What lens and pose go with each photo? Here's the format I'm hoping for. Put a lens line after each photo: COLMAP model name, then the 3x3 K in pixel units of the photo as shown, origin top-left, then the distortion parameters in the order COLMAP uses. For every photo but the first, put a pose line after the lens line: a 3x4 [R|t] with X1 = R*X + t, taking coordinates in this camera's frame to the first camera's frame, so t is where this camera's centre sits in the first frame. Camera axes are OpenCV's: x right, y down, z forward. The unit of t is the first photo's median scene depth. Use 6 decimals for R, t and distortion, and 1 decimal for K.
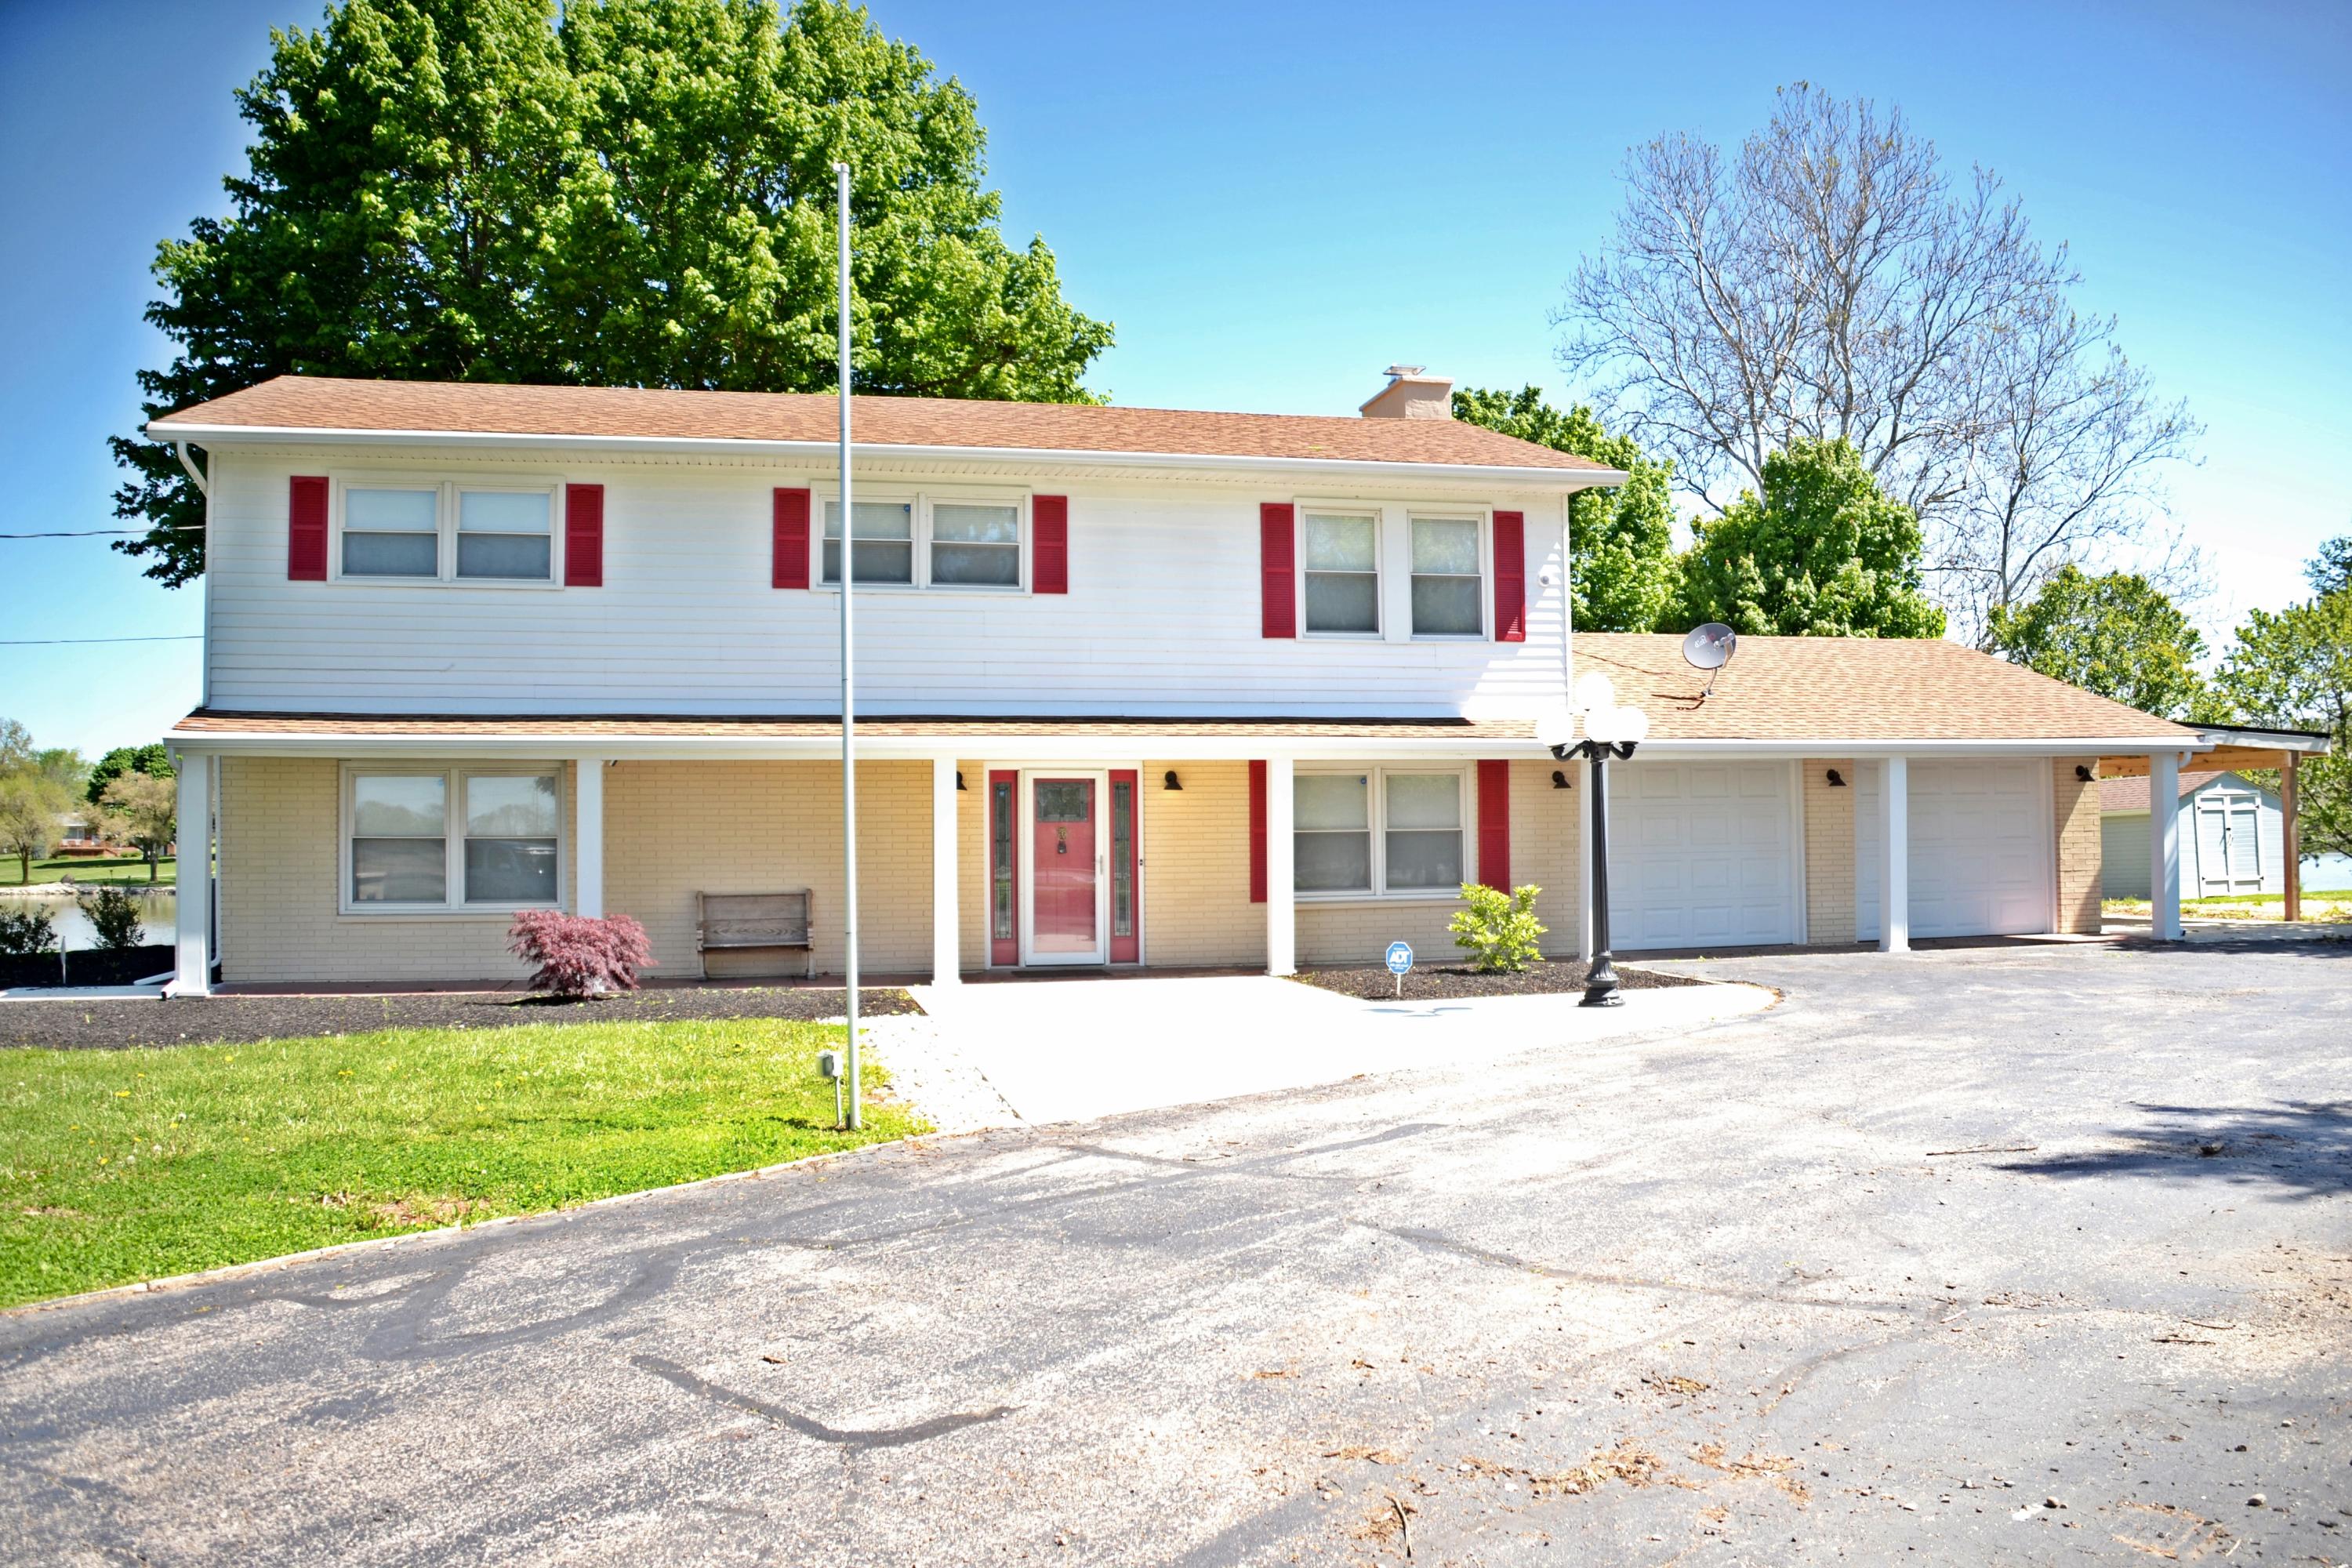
lens RADIAL K [[1866.3, 0, 1176.0], [0, 1866.3, 784.0], [0, 0, 1]] dist [-0.147716, 0.138402]
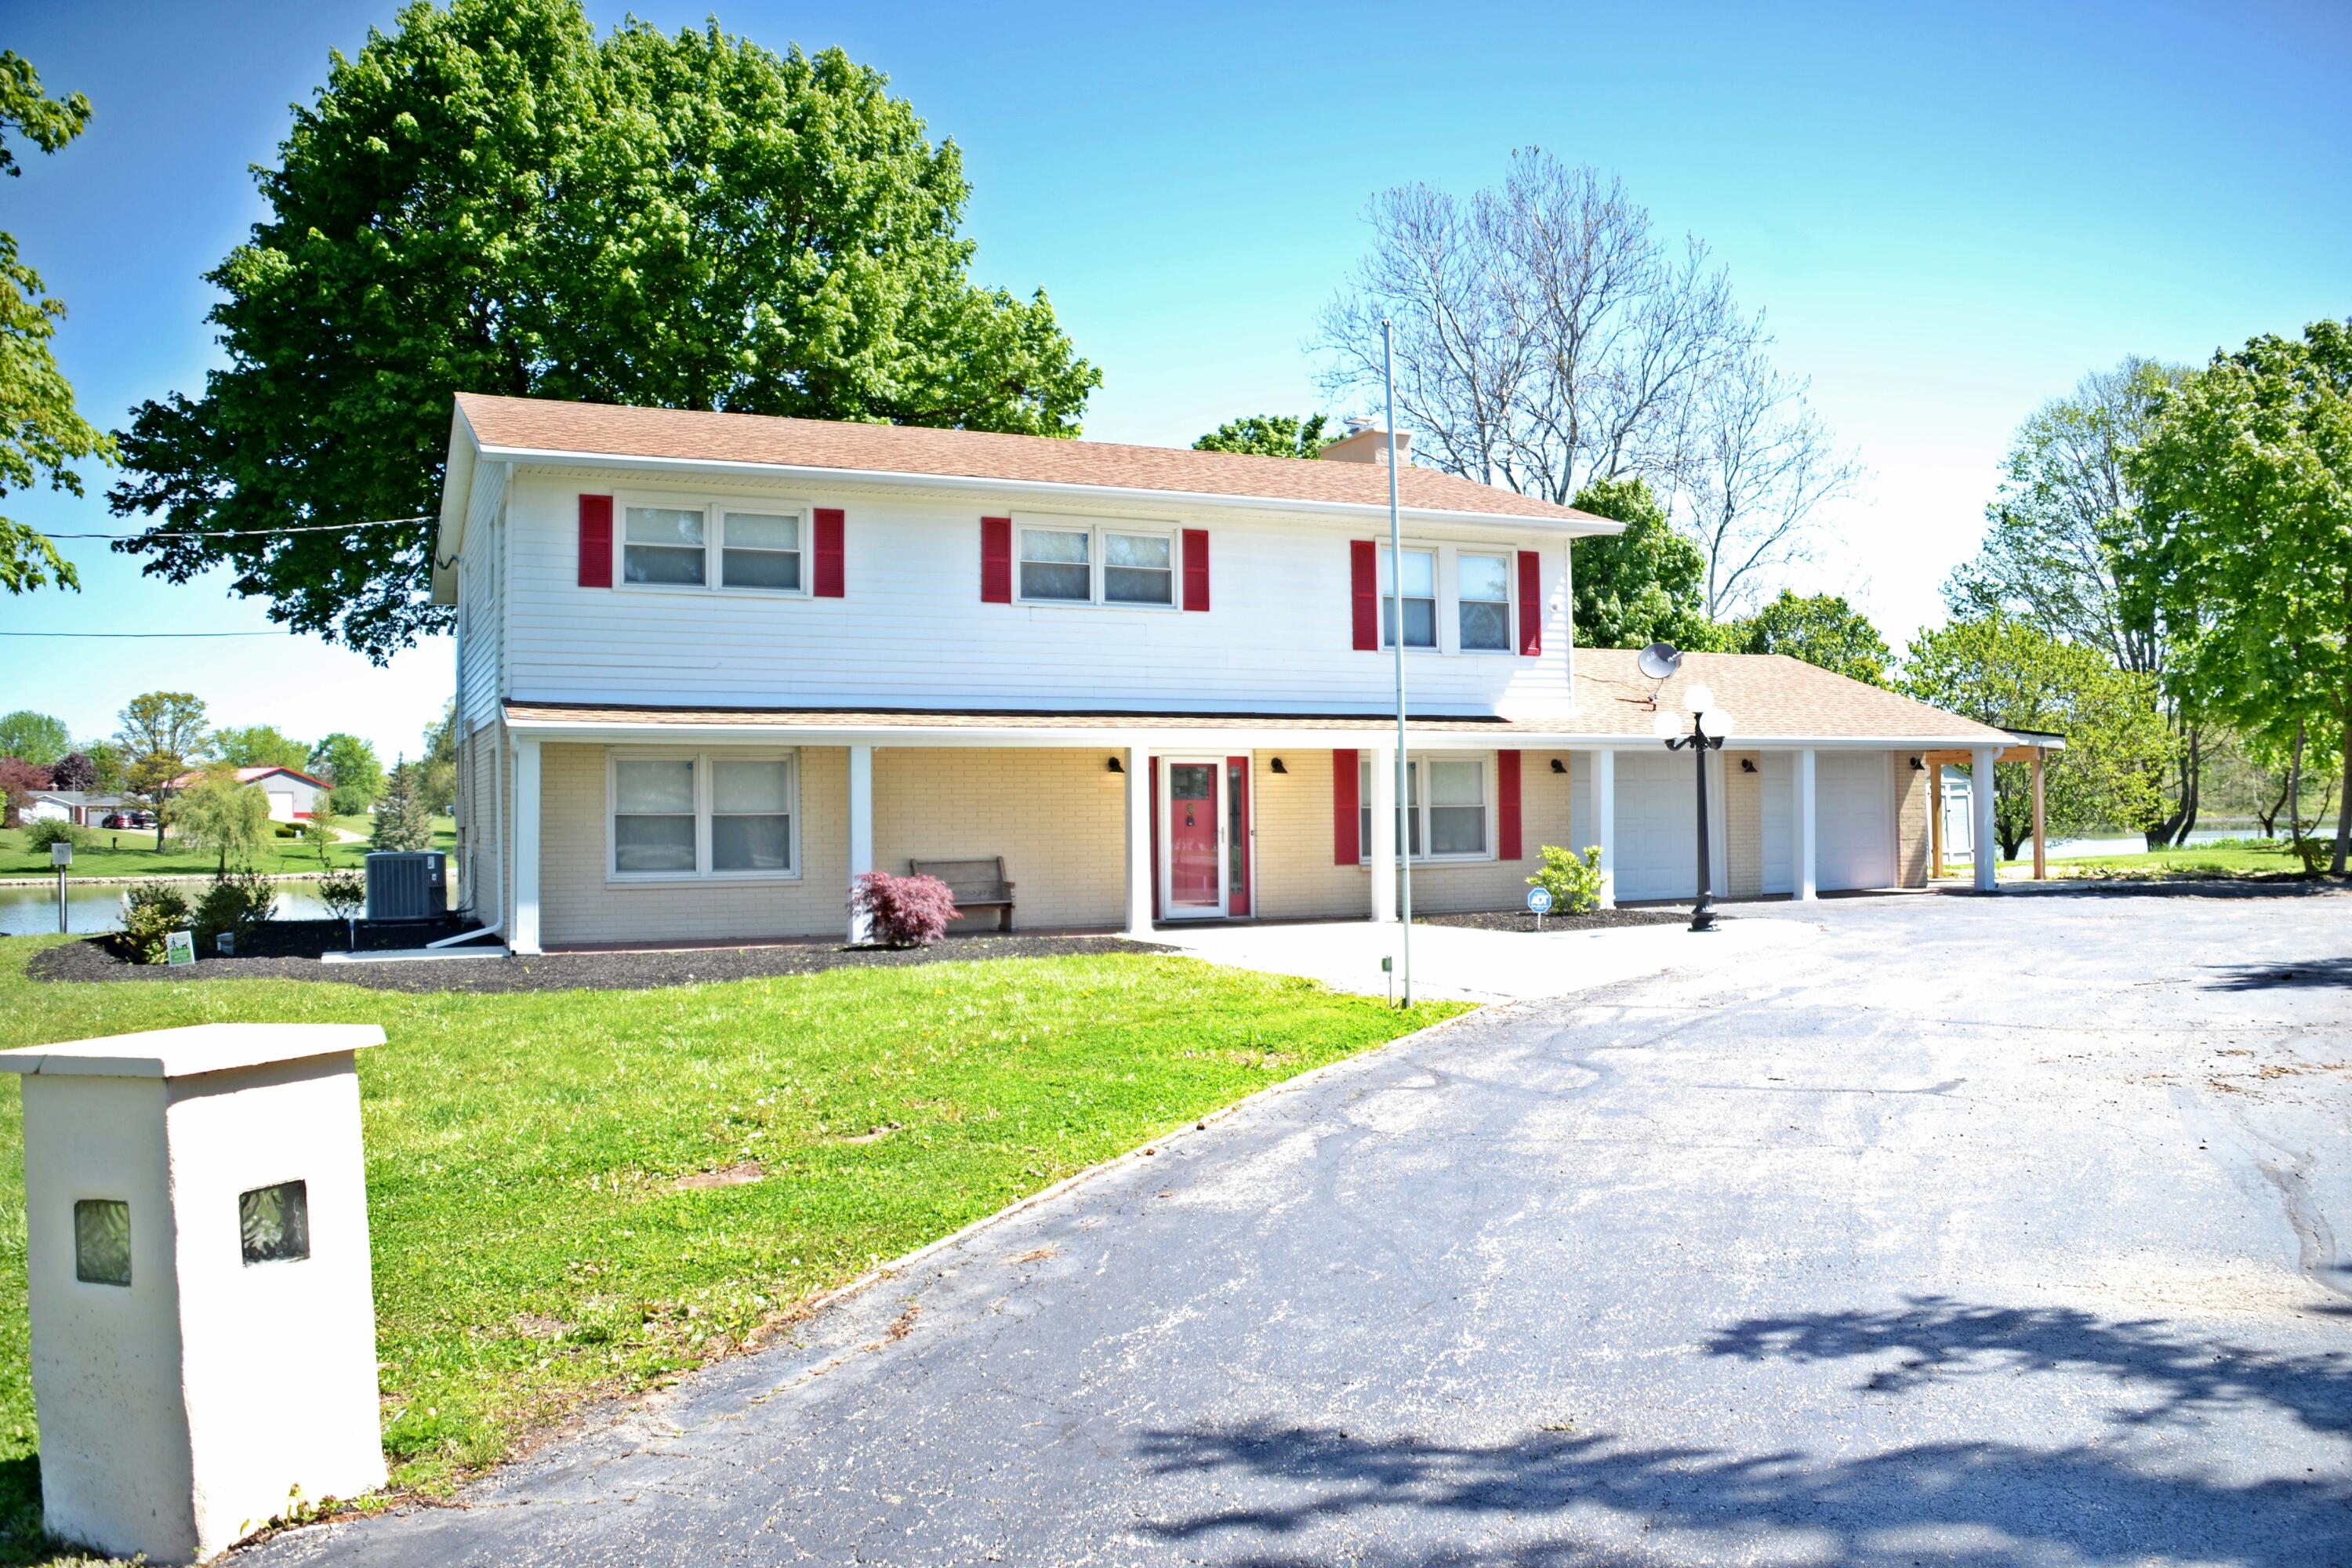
lens RADIAL K [[1866.3, 0, 1176.0], [0, 1866.3, 784.0], [0, 0, 1]] dist [-0.147716, 0.138402]
pose [[0.976724, 0.000578, 0.214501, -0.264524], [-0.001386, 0.999992, 0.003617, 0.004527], [-0.214497, -0.003830, 0.976717, -0.140992]]
